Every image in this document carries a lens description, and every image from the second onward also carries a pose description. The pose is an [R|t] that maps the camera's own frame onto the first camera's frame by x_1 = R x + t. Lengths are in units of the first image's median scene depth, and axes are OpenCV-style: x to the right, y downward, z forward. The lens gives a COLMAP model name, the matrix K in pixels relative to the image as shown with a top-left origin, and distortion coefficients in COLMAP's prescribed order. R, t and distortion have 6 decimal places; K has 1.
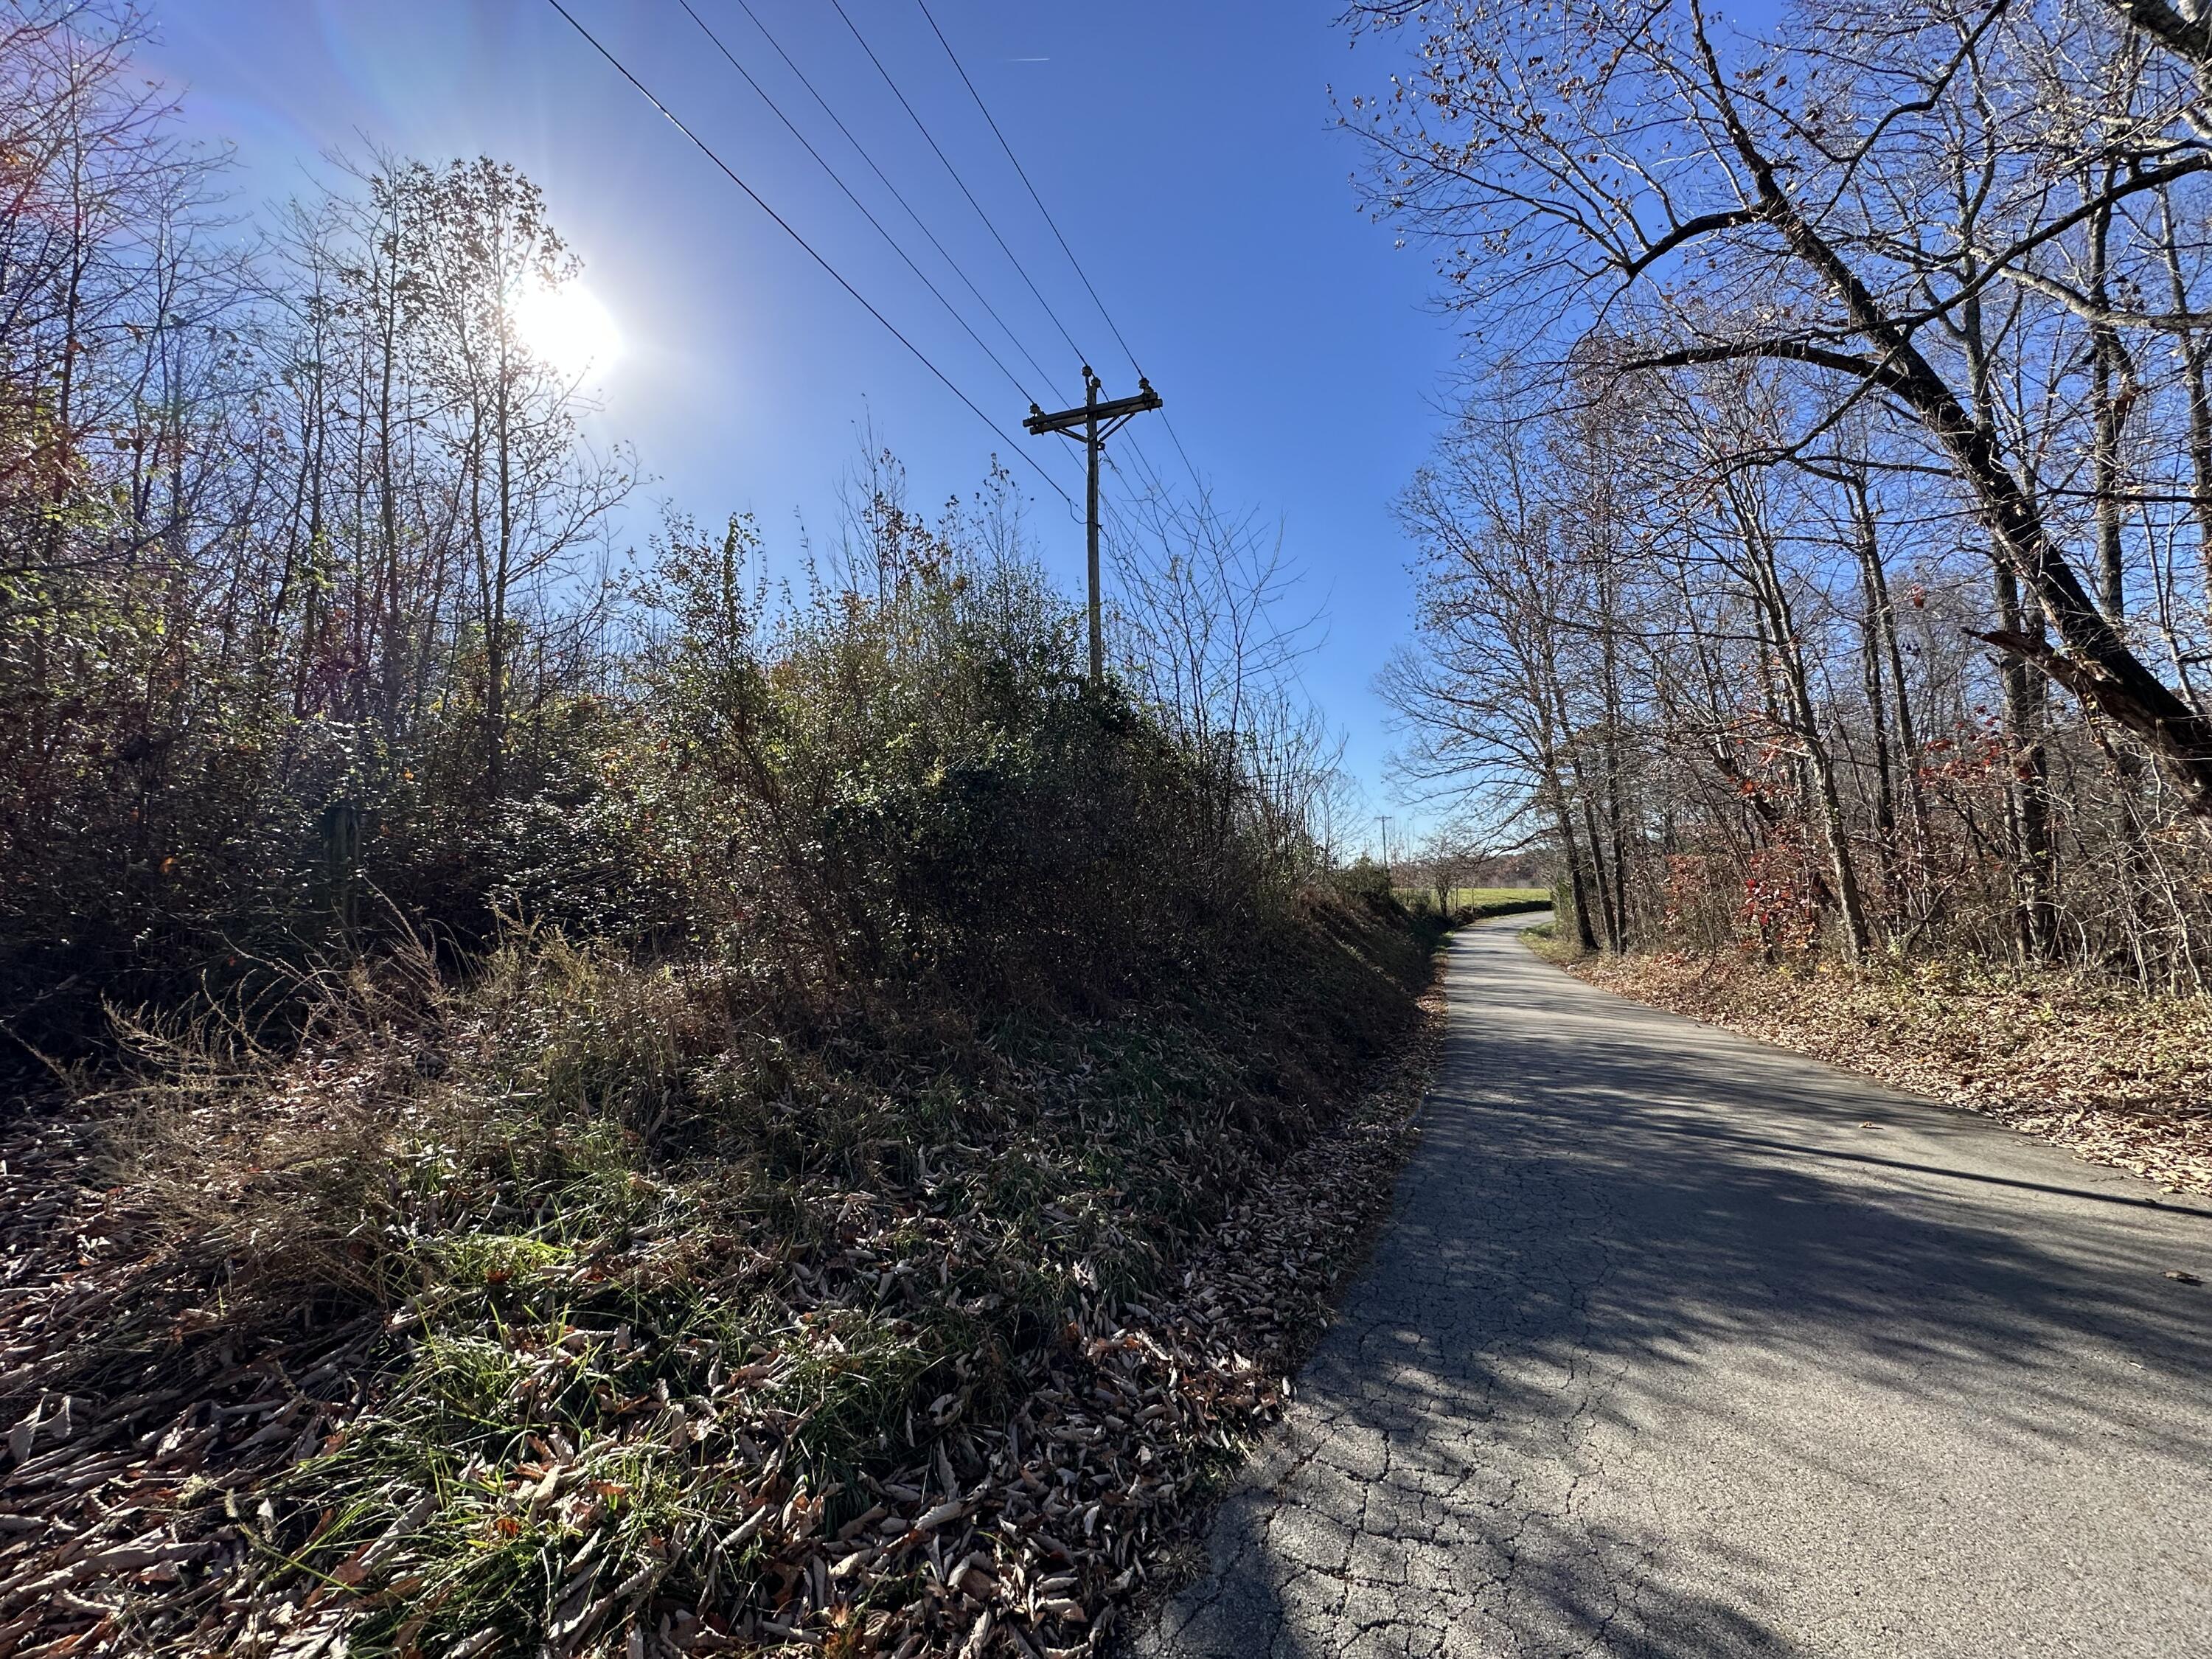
lens RADIAL K [[897.9, 0, 1104.6], [0, 897.9, 832.0], [0, 0, 1]] dist [-0.002134, 0.000960]
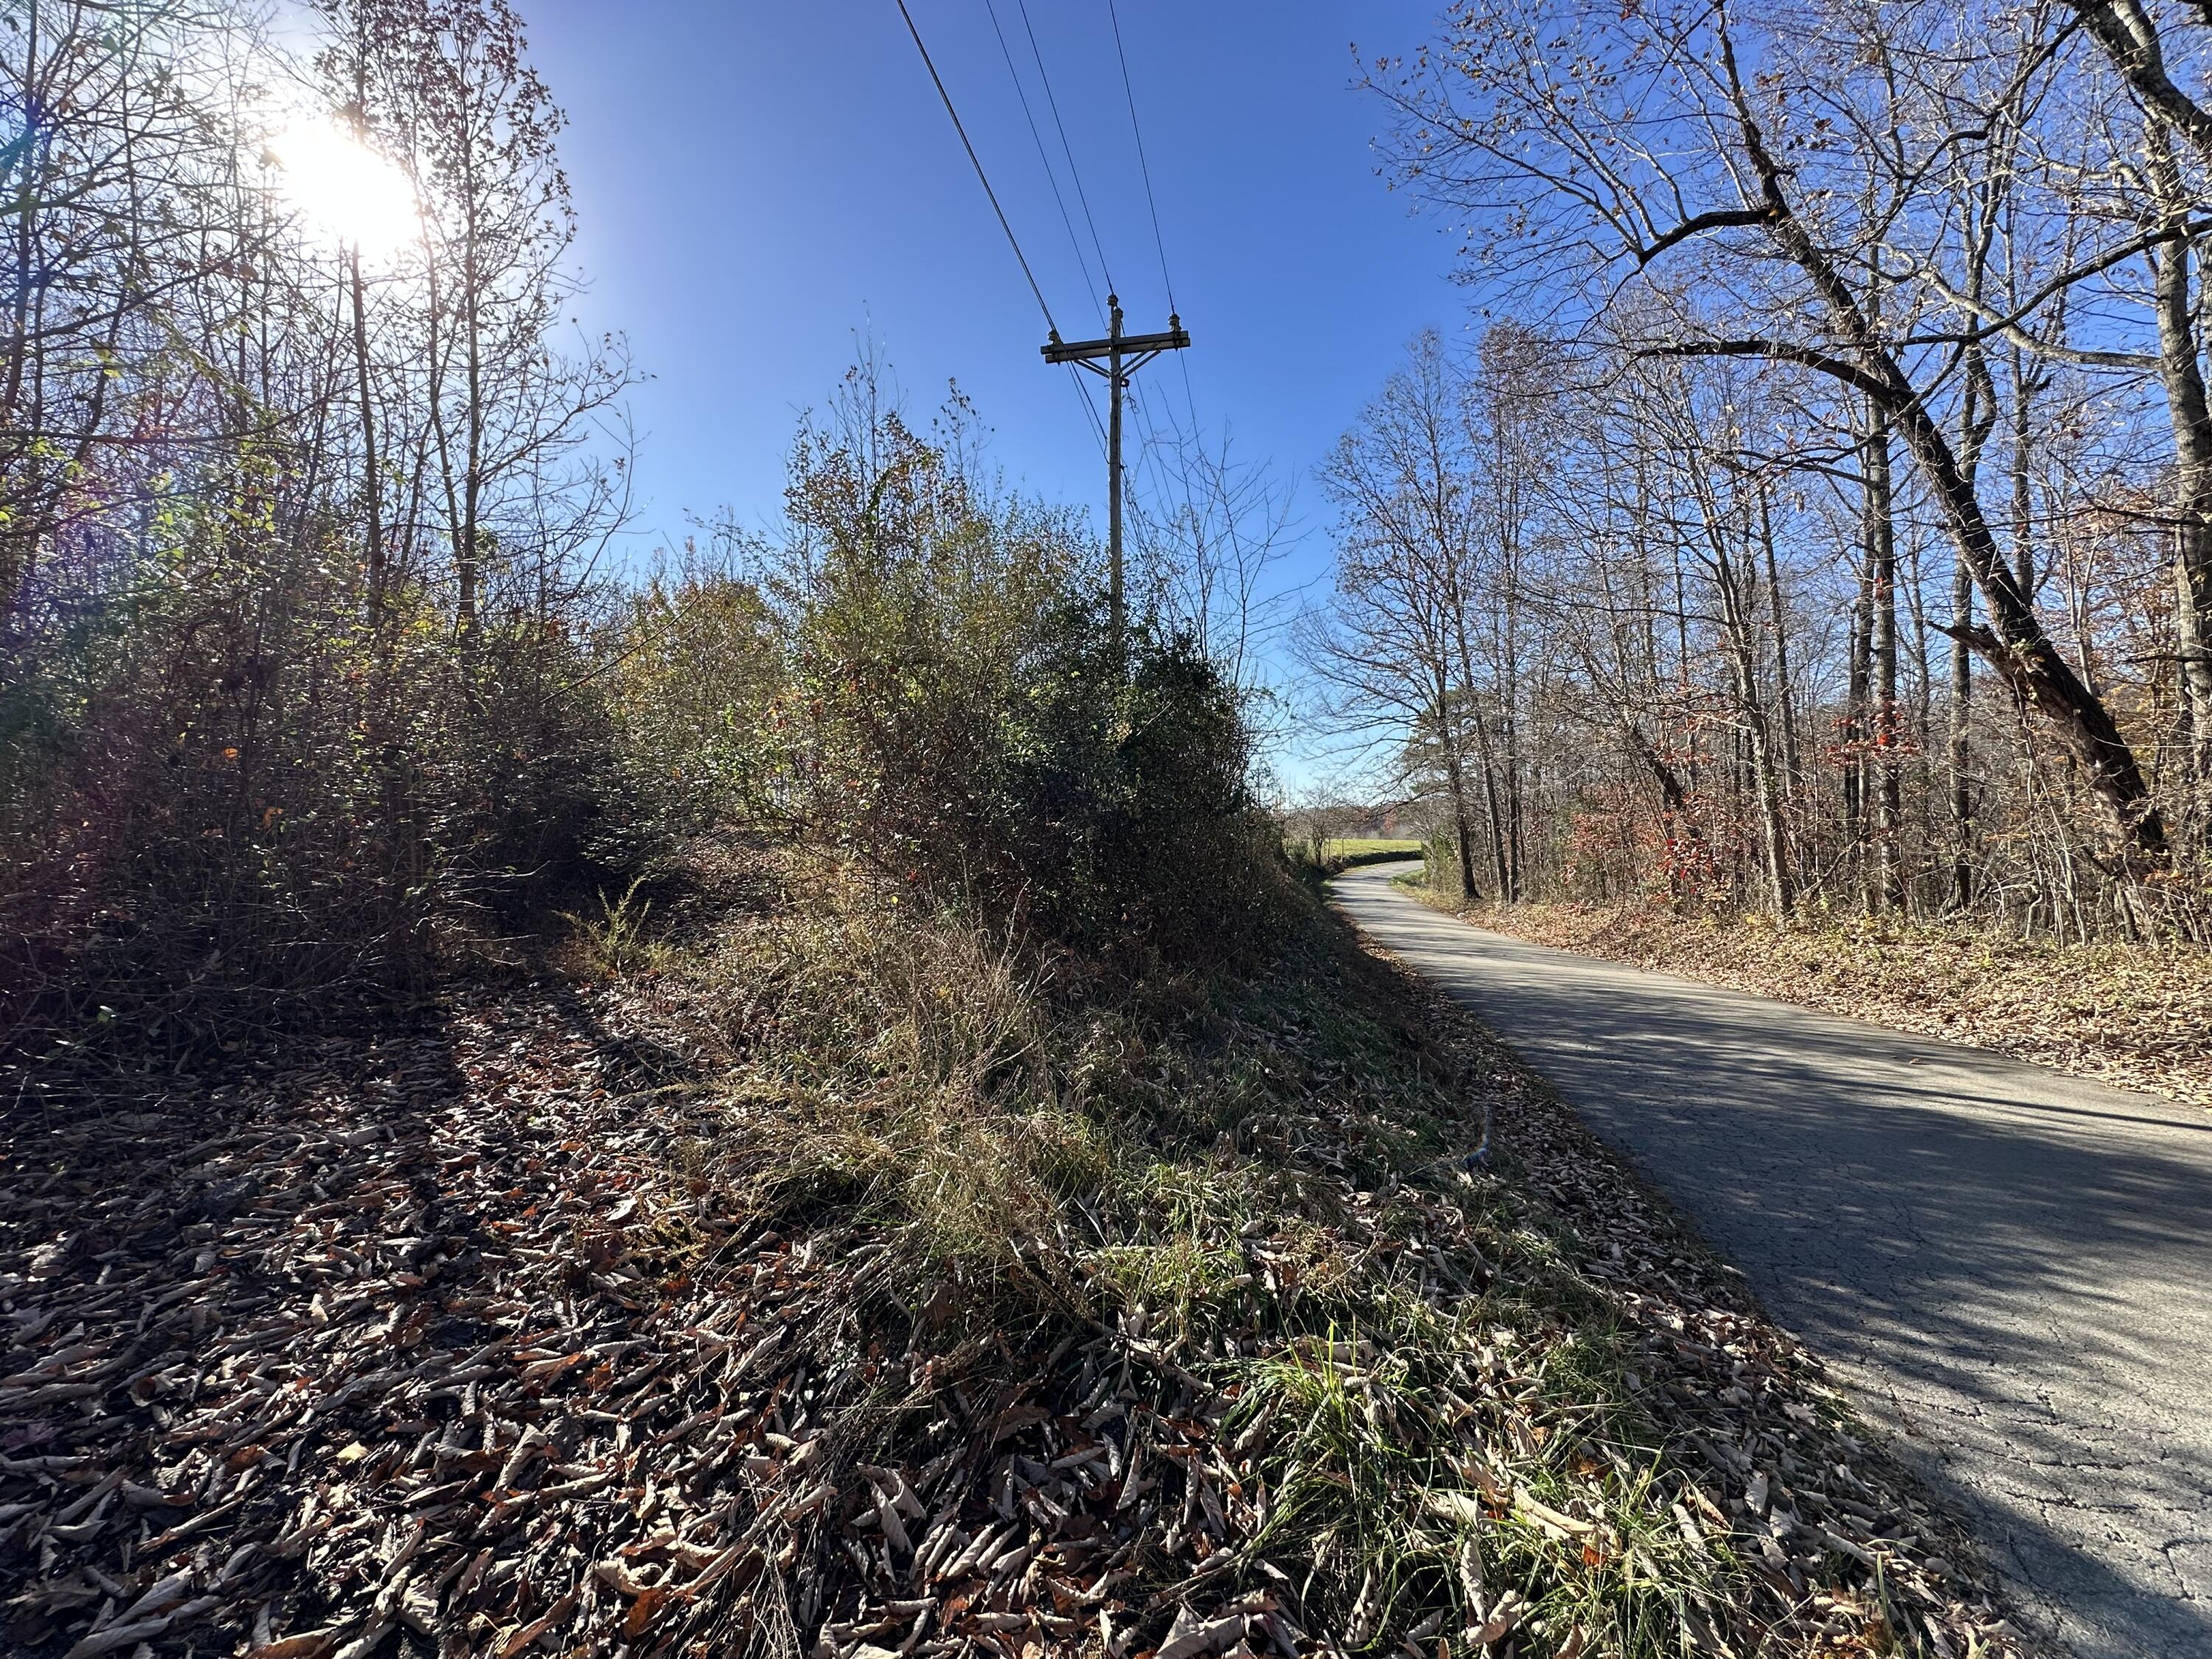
lens RADIAL K [[897.9, 0, 1104.6], [0, 897.9, 832.0], [0, 0, 1]] dist [-0.002134, 0.000960]
pose [[0.986036, 0.009290, 0.166270, -0.183878], [-0.019180, 0.998134, 0.057973, -0.006730], [-0.165421, -0.060353, 0.984375, 0.032741]]
